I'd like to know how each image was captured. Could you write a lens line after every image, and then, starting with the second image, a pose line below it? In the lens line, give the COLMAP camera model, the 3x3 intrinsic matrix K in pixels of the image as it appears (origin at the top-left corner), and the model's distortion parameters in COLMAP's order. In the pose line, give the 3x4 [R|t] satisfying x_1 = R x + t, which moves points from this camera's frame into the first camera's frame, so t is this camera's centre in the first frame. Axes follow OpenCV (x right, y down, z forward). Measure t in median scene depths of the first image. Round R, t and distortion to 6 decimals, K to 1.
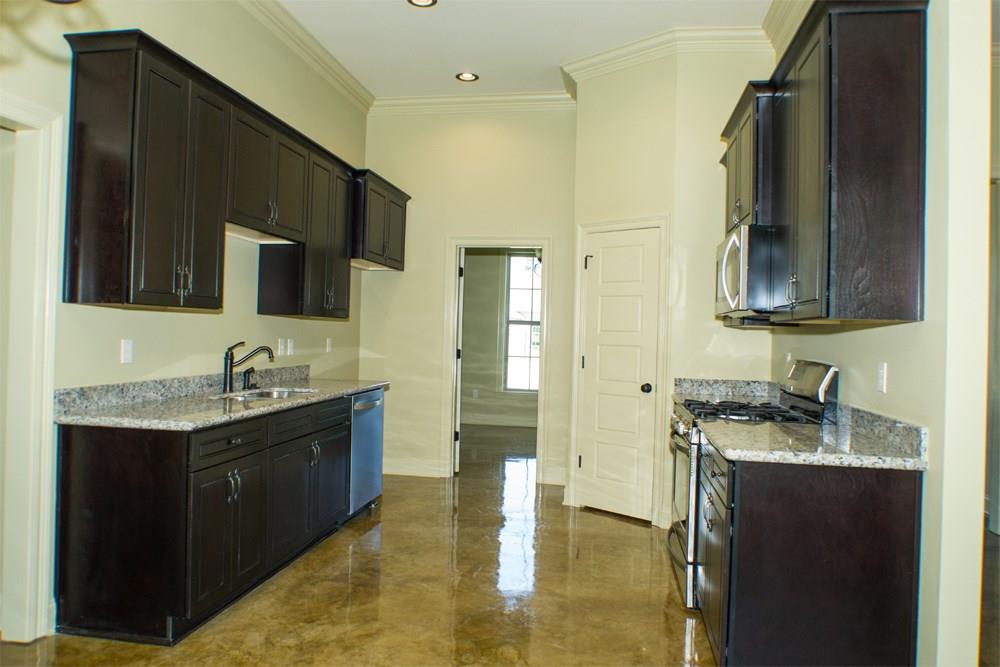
lens RADIAL K [[695.9, 0, 498.4], [0, 695.9, 329.6], [0, 0, 1]] dist [-0.034517, -0.000775]
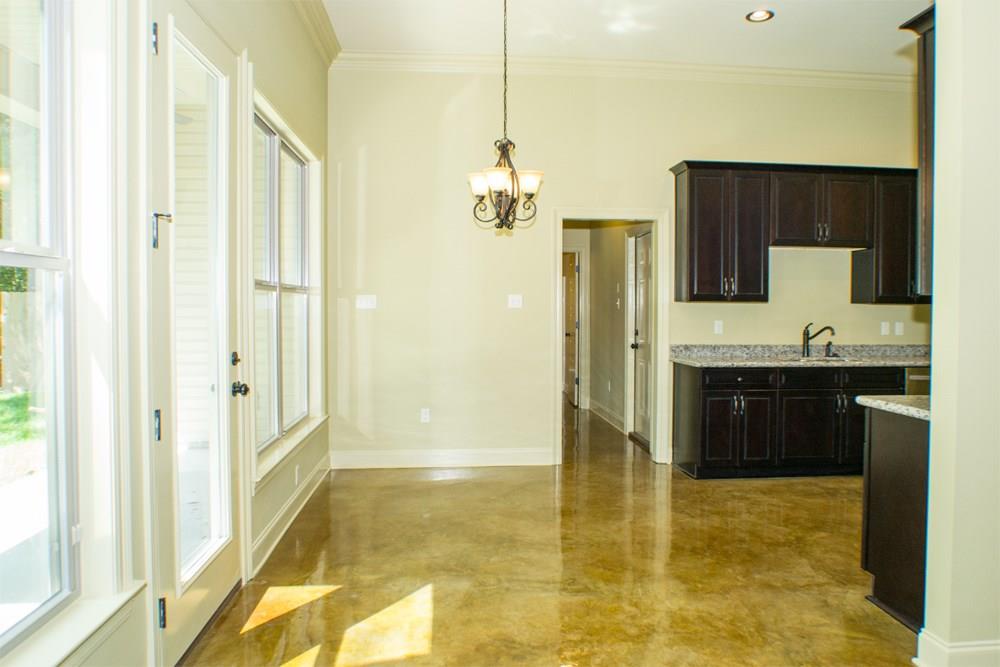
lens RADIAL K [[695.9, 0, 499.3], [0, 695.9, 330.3], [0, 0, 1]] dist [-0.034517, -0.000775]
pose [[0.247091, 0.004479, -0.968982, 1.085486], [0.002670, 0.999982, 0.005304, 0.029196], [0.968989, -0.003897, 0.247075, -0.000494]]
